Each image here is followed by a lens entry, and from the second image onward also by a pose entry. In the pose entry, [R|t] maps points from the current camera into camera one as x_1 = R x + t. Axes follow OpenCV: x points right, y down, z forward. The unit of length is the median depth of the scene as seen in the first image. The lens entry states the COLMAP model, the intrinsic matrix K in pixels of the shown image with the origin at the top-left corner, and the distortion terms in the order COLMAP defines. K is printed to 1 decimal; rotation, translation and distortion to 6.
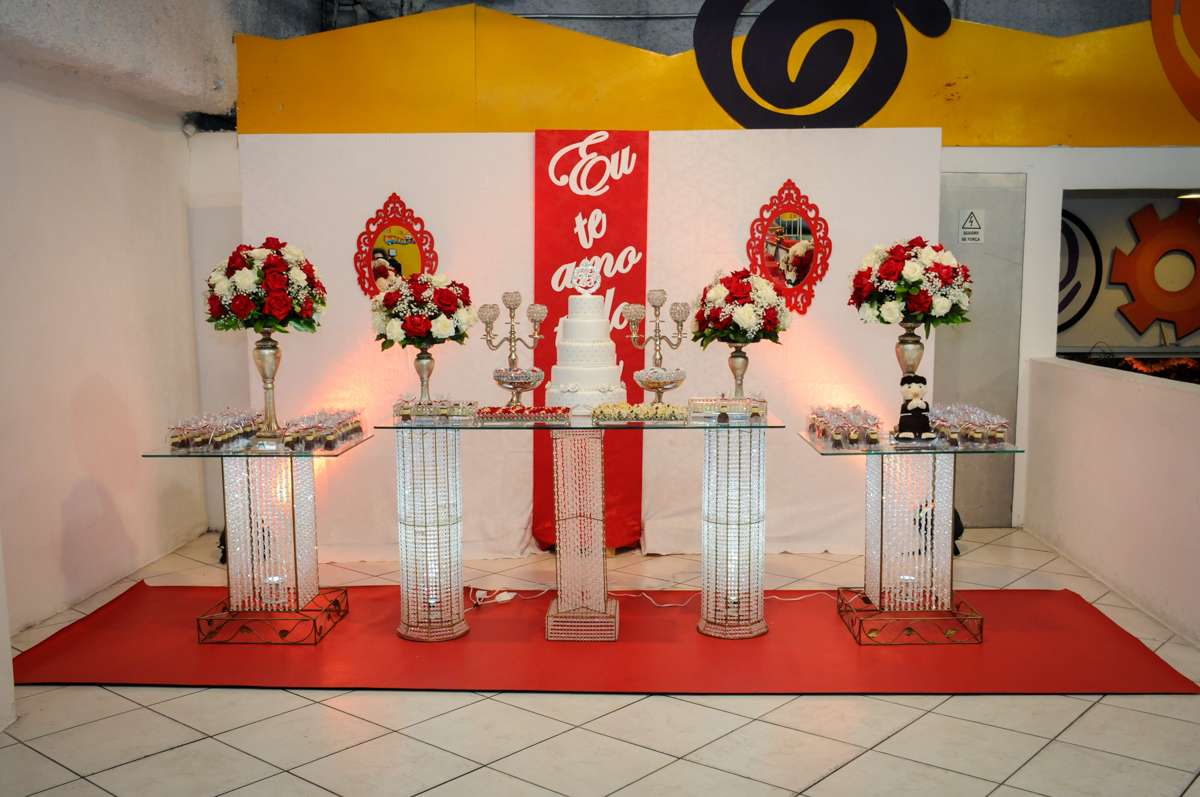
lens RADIAL K [[1167.1, 0, 627.1], [0, 1167.1, 427.4], [0, 0, 1]] dist [-0.054794, 0.008176]
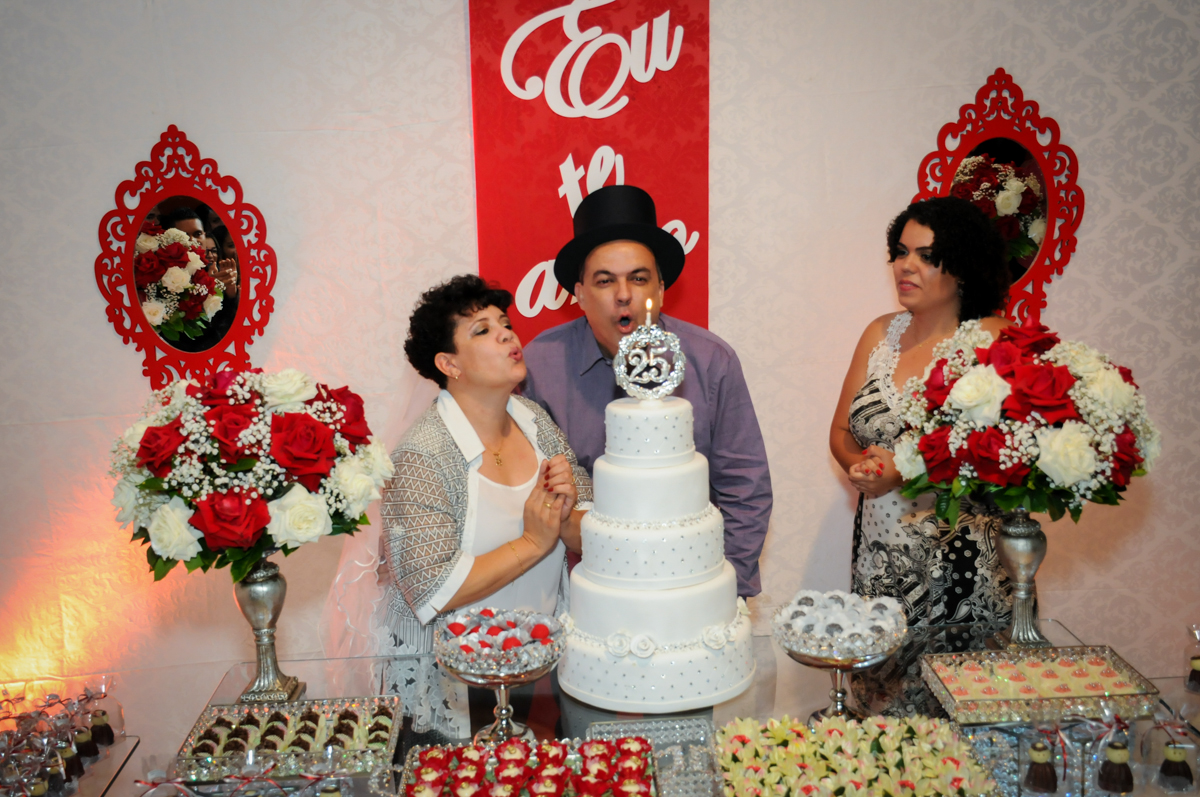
lens RADIAL K [[1376.7, 0, 600.0], [0, 1376.7, 398.5], [0, 0, 1]] dist [0.001409, 0.228479]
pose [[0.997233, -0.047468, 0.057207, -0.081457], [0.043931, 0.997135, 0.061571, -0.147720], [-0.059965, -0.058888, 0.996462, 0.531810]]
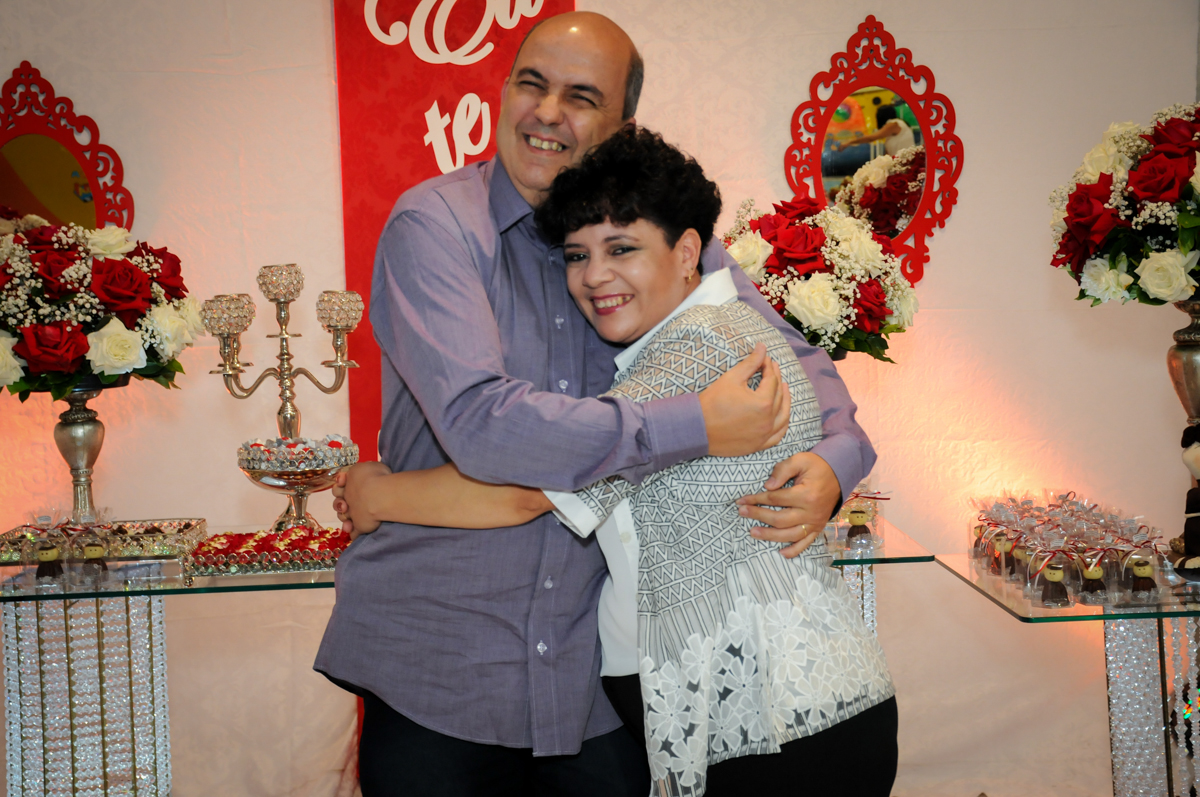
lens RADIAL K [[1844.9, 0, 603.8], [0, 1844.9, 415.2], [0, 0, 1]] dist [0.241658, 0.161941]
pose [[0.998659, -0.036203, 0.037017, -0.005236], [0.037892, 0.998222, -0.046006, -0.022927], [-0.035286, 0.047347, 0.998255, 0.301984]]
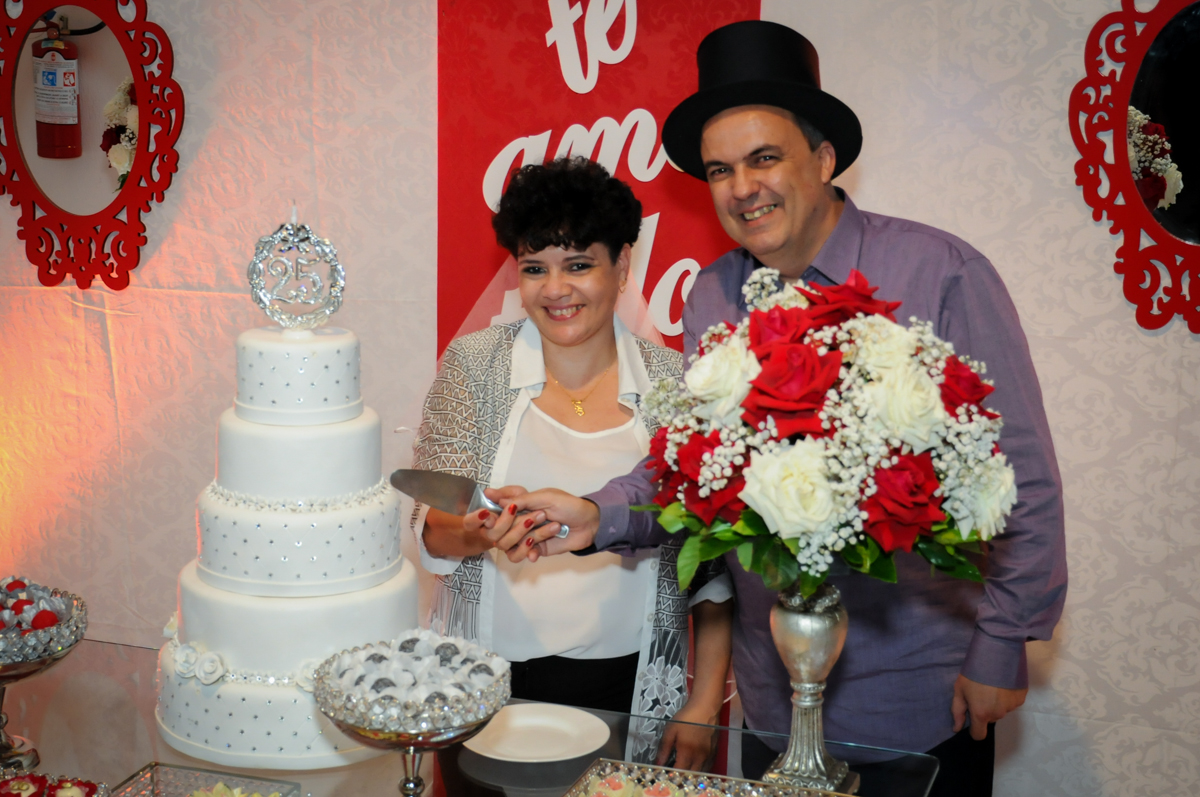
lens RADIAL K [[1962.3, 0, 600.0], [0, 1962.3, 398.5], [0, 0, 1]] dist [0.013860, 0.946048]
pose [[0.952435, 0.084298, -0.292850, 0.180670], [-0.059792, 0.993993, 0.091664, -0.148450], [0.298818, -0.069794, 0.951754, 0.573170]]
